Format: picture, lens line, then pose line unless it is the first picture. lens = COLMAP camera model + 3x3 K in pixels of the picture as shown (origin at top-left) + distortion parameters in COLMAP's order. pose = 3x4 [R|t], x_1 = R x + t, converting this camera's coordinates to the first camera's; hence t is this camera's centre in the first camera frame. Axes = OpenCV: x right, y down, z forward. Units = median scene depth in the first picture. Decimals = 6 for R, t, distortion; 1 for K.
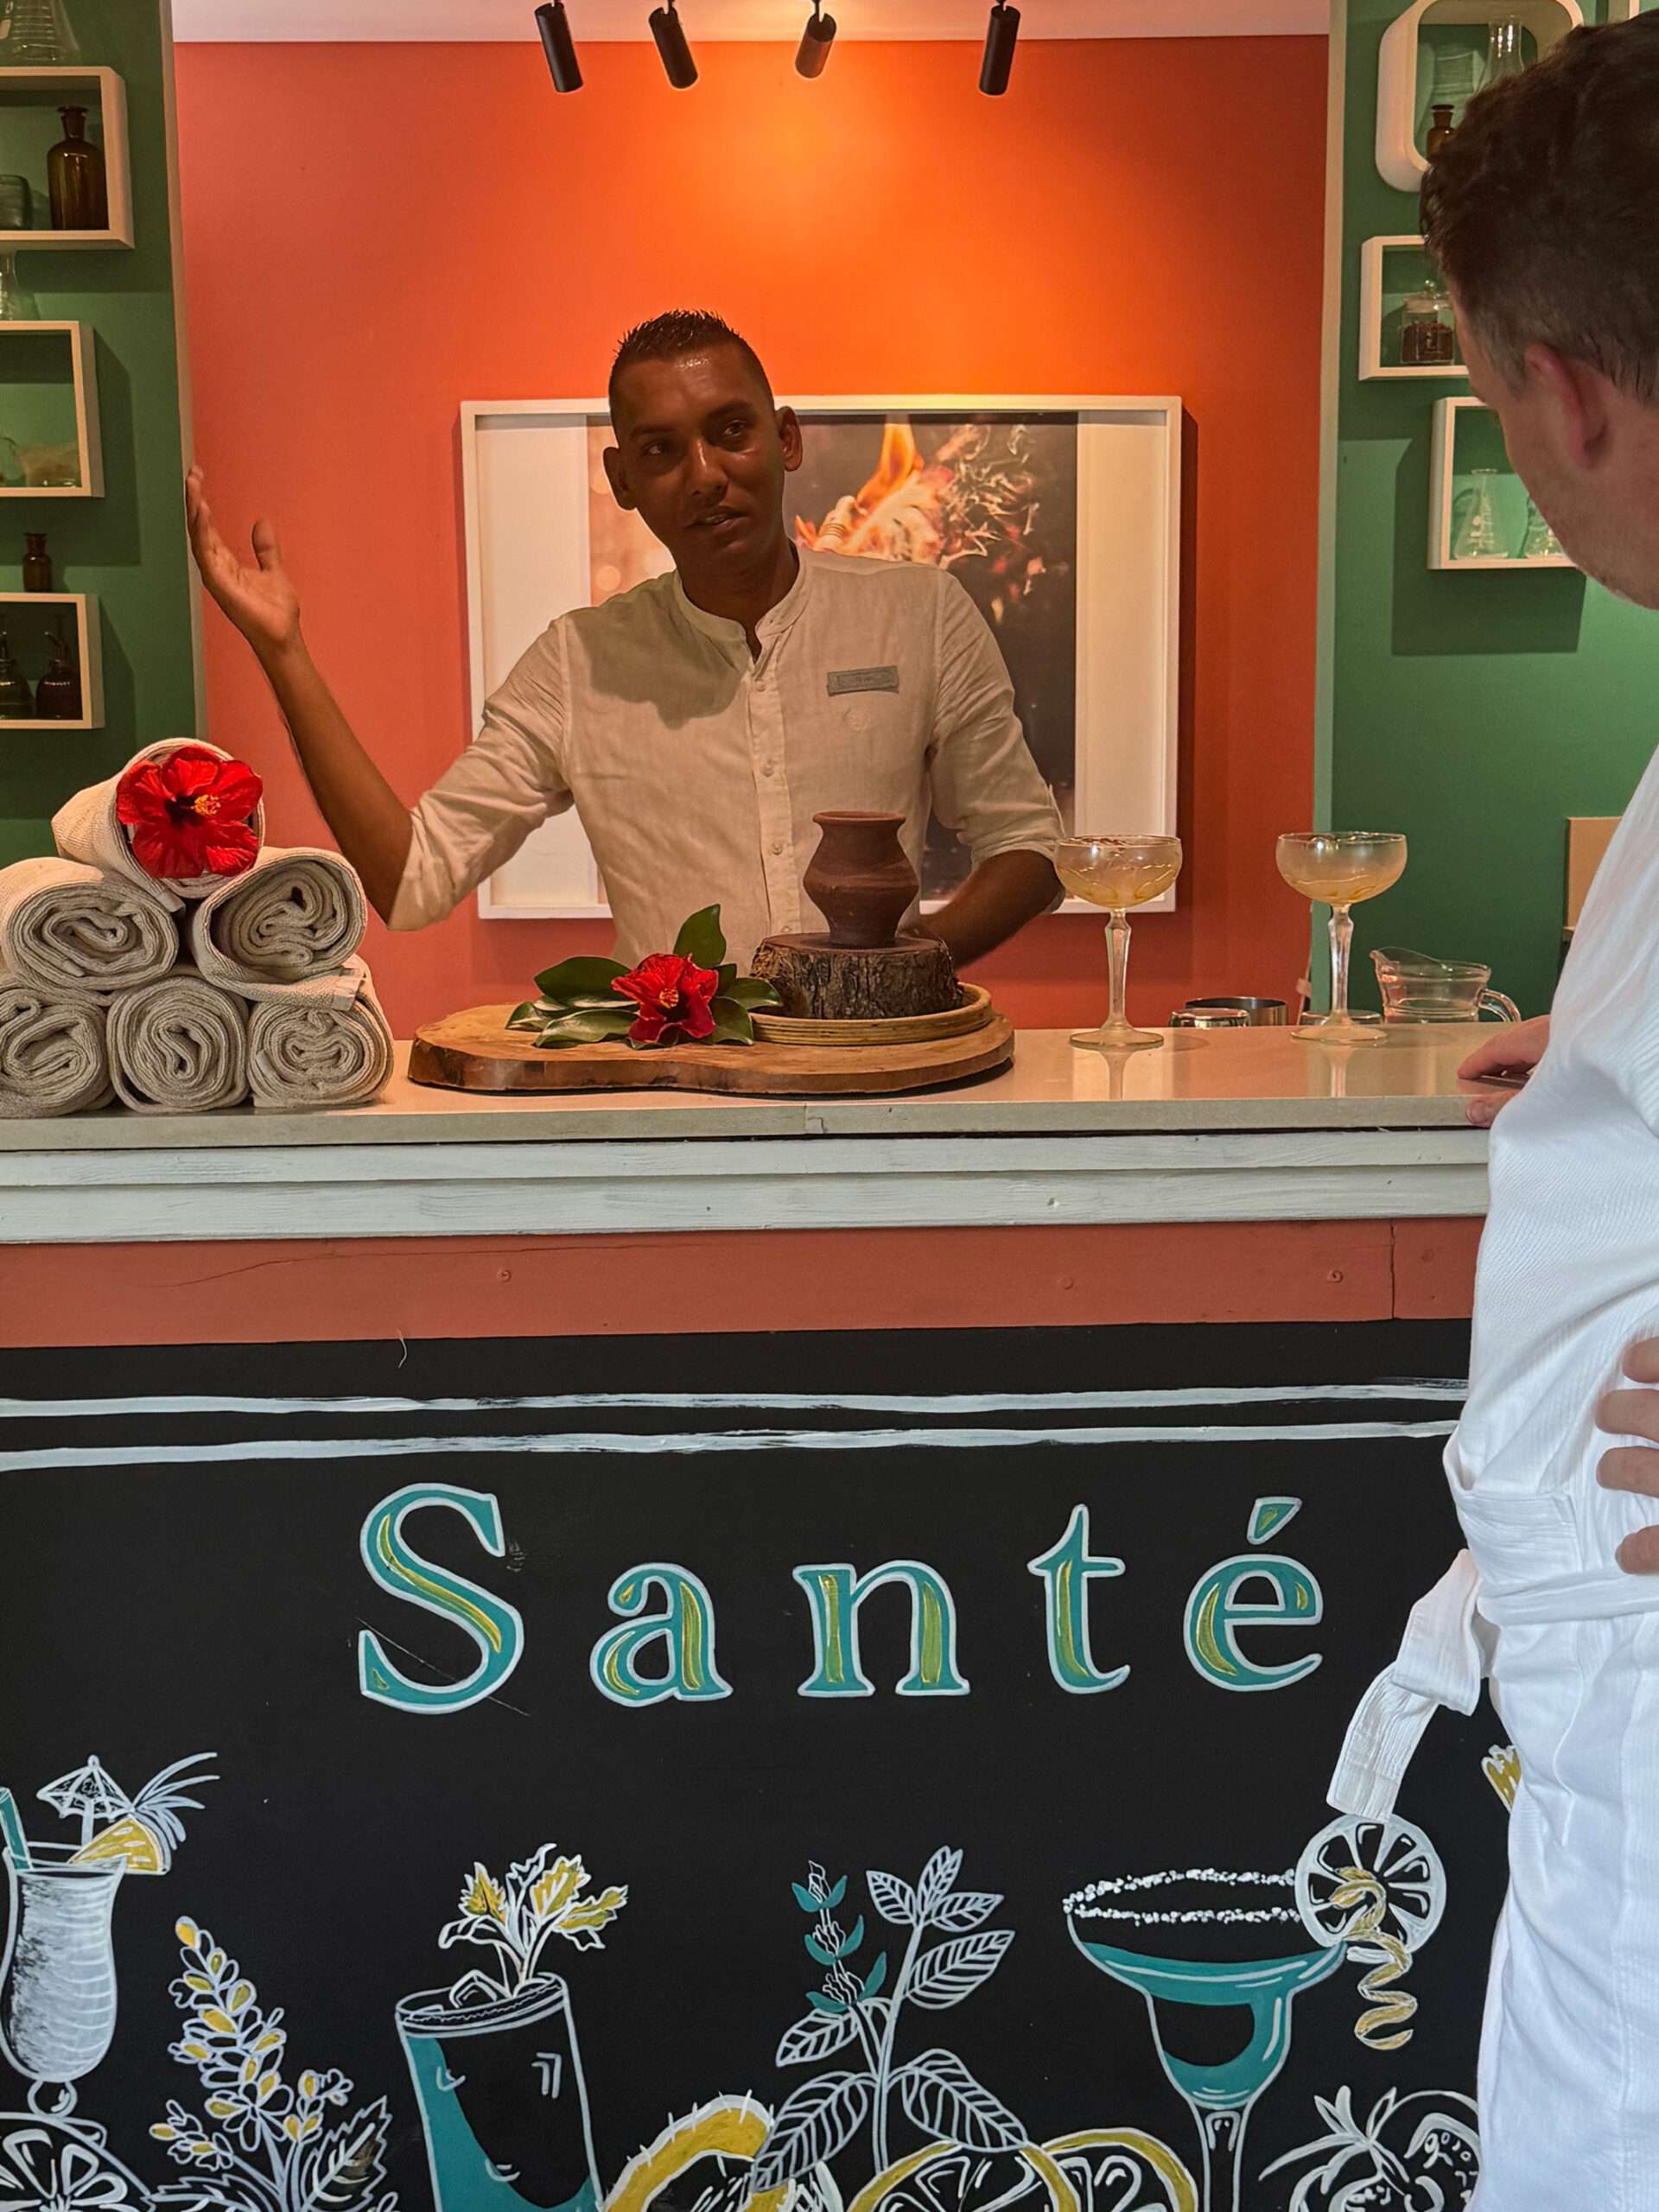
lens RADIAL K [[3045.2, 0, 829.5], [0, 3045.2, 1106.0], [0, 0, 1]] dist [0.118529, -0.040943]
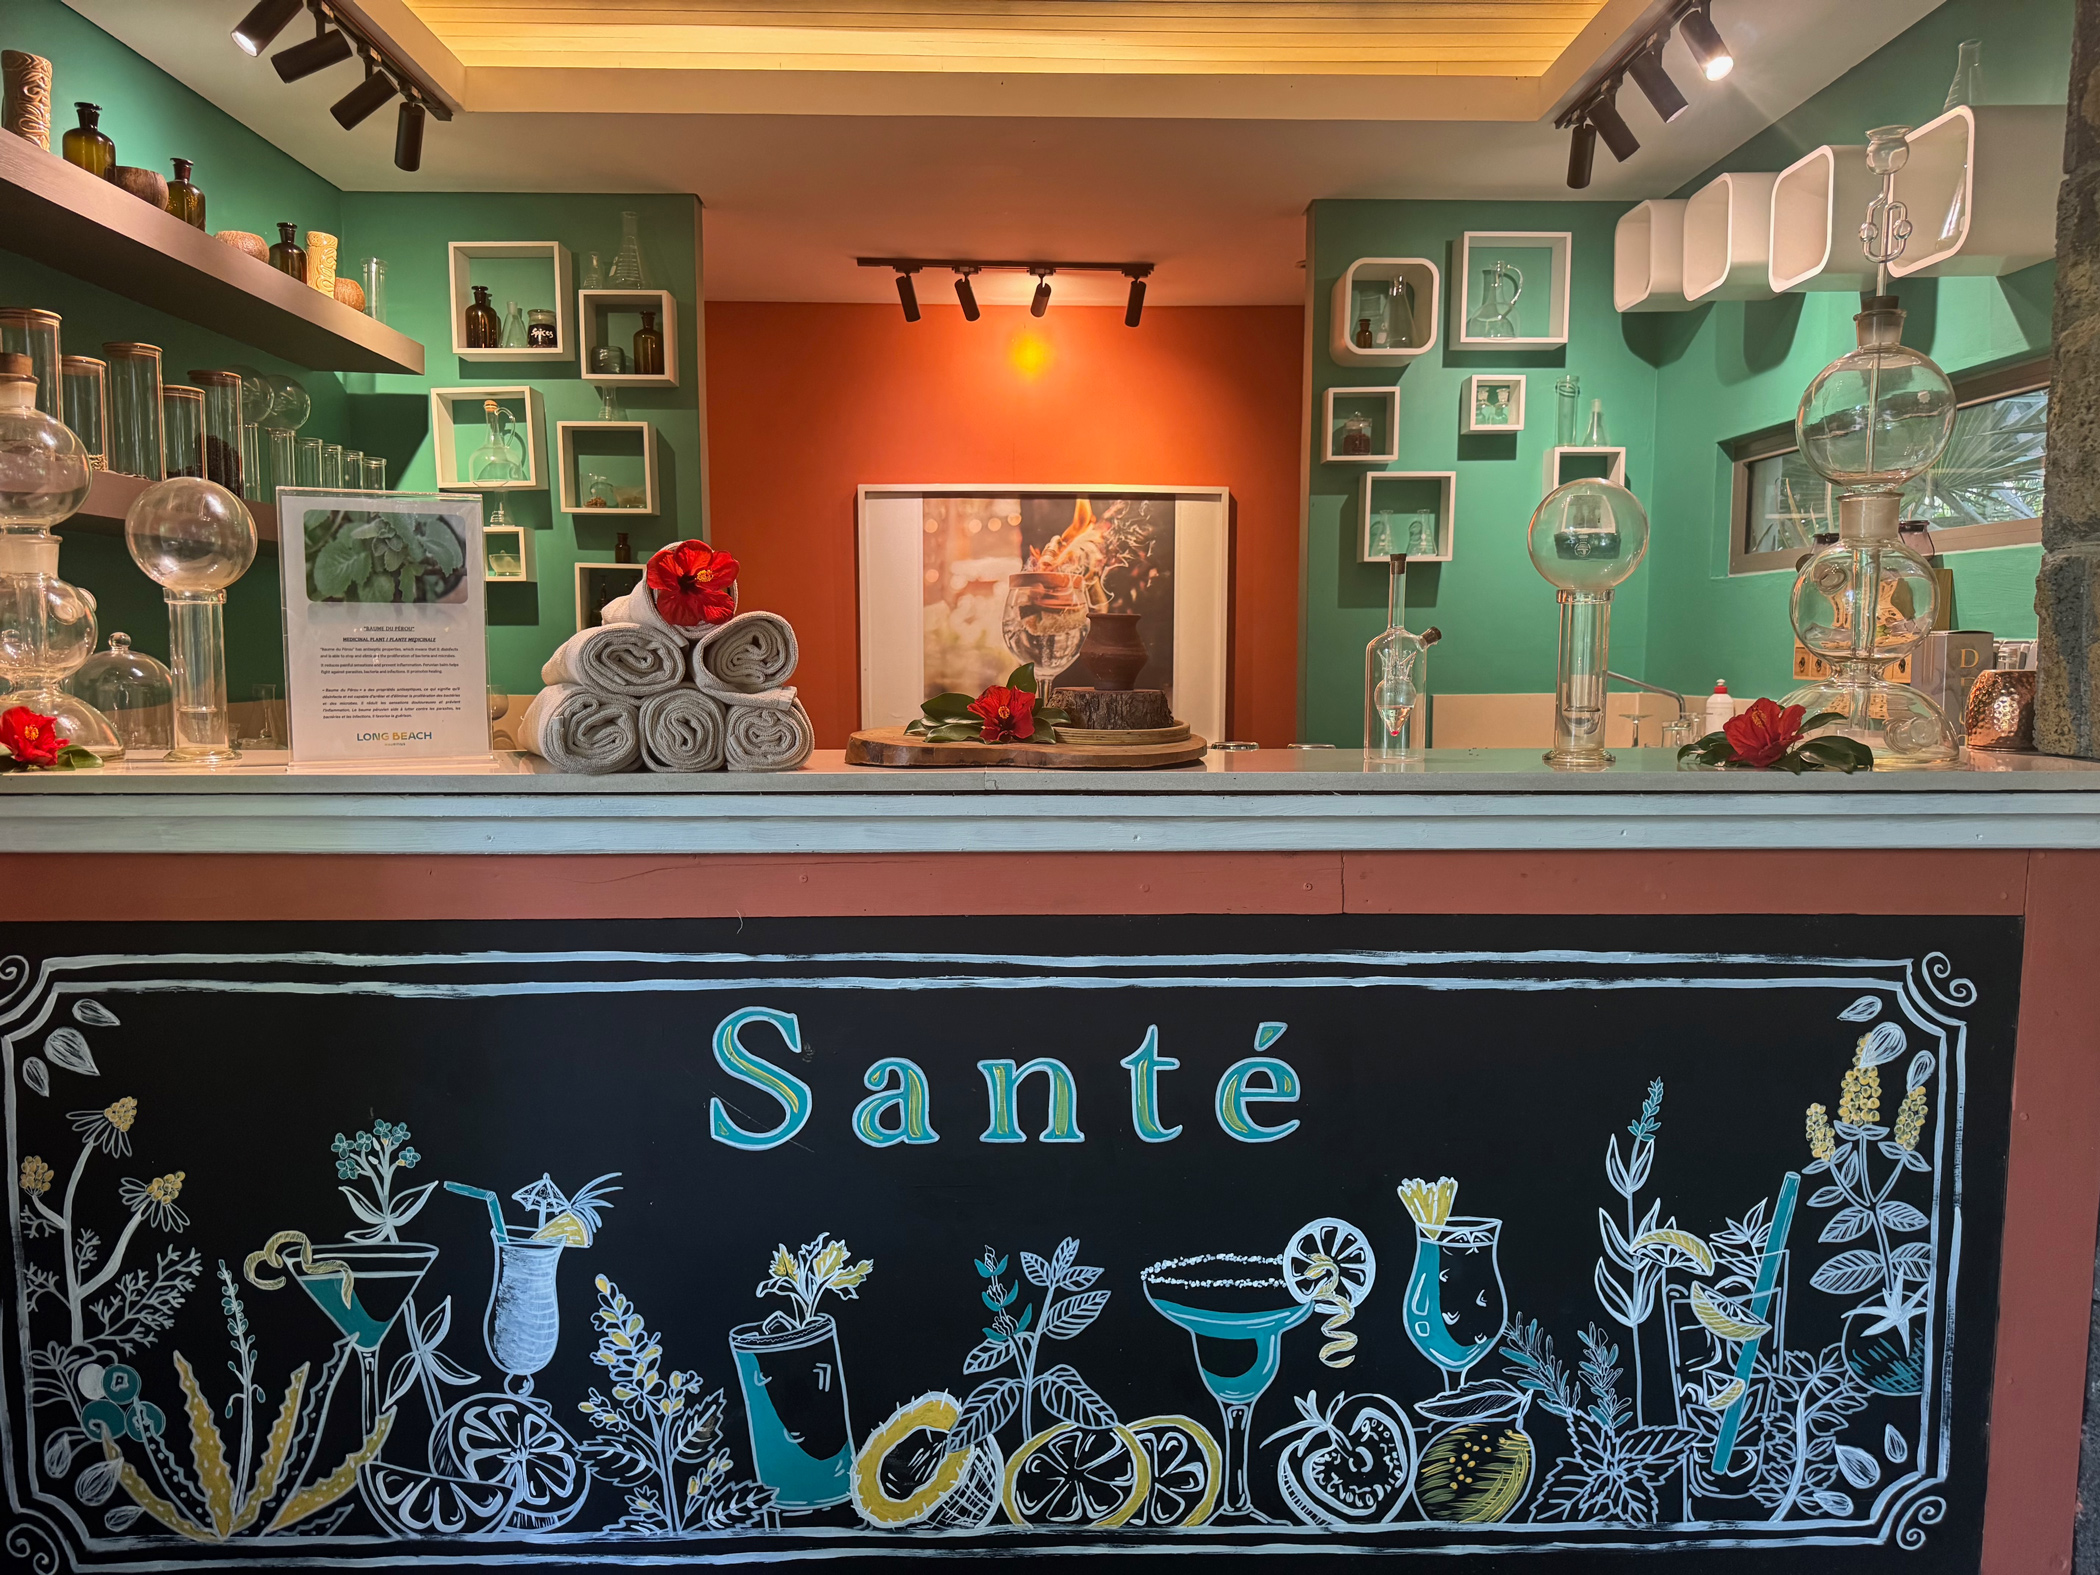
lens RADIAL K [[1457.4, 0, 1060.3], [0, 1457.4, 785.9], [0, 0, 1]] dist [0.156027, -0.344579]
pose [[0.999907, 0.012834, -0.004699, 0.033685], [-0.013137, 0.997354, -0.071505, 0.057973], [0.003769, 0.071560, 0.997429, 0.199749]]
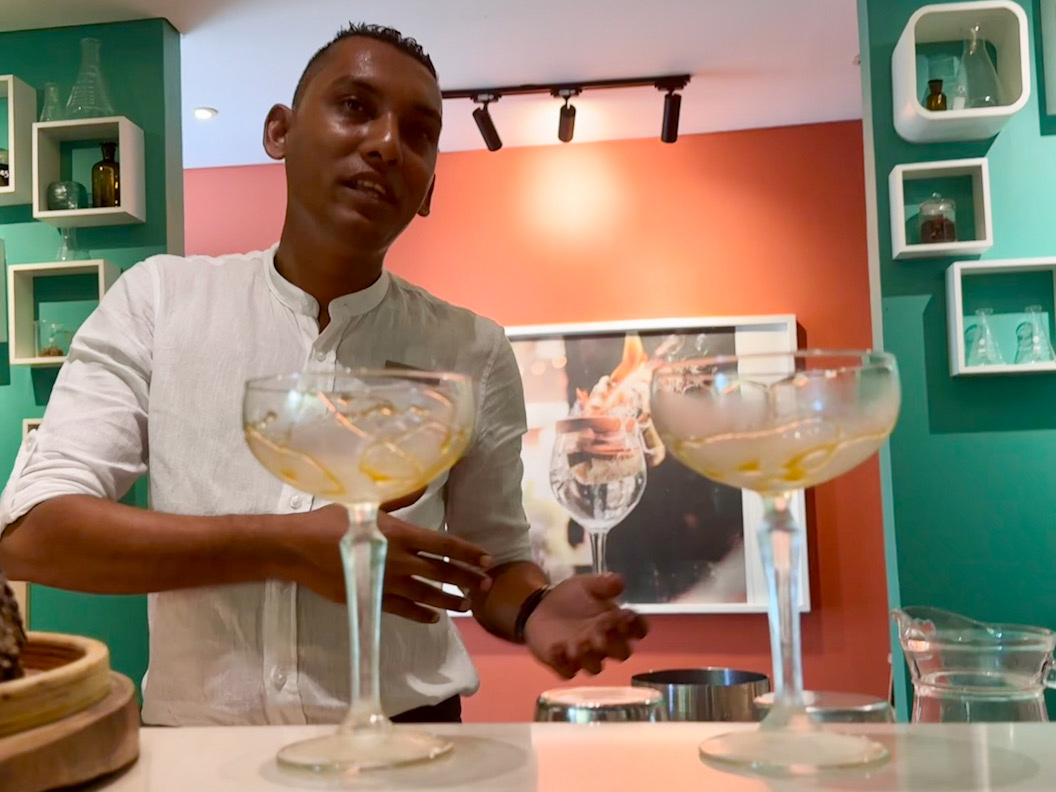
lens RADIAL K [[1147.1, 0, 525.7], [0, 1147.1, 427.1], [0, 0, 1]] dist [0.175429, -0.364478]
pose [[0.985594, -0.032303, -0.166013, 0.162806], [-0.007547, 0.972212, -0.233980, -0.030586], [0.168958, 0.231862, 0.957963, 0.821341]]
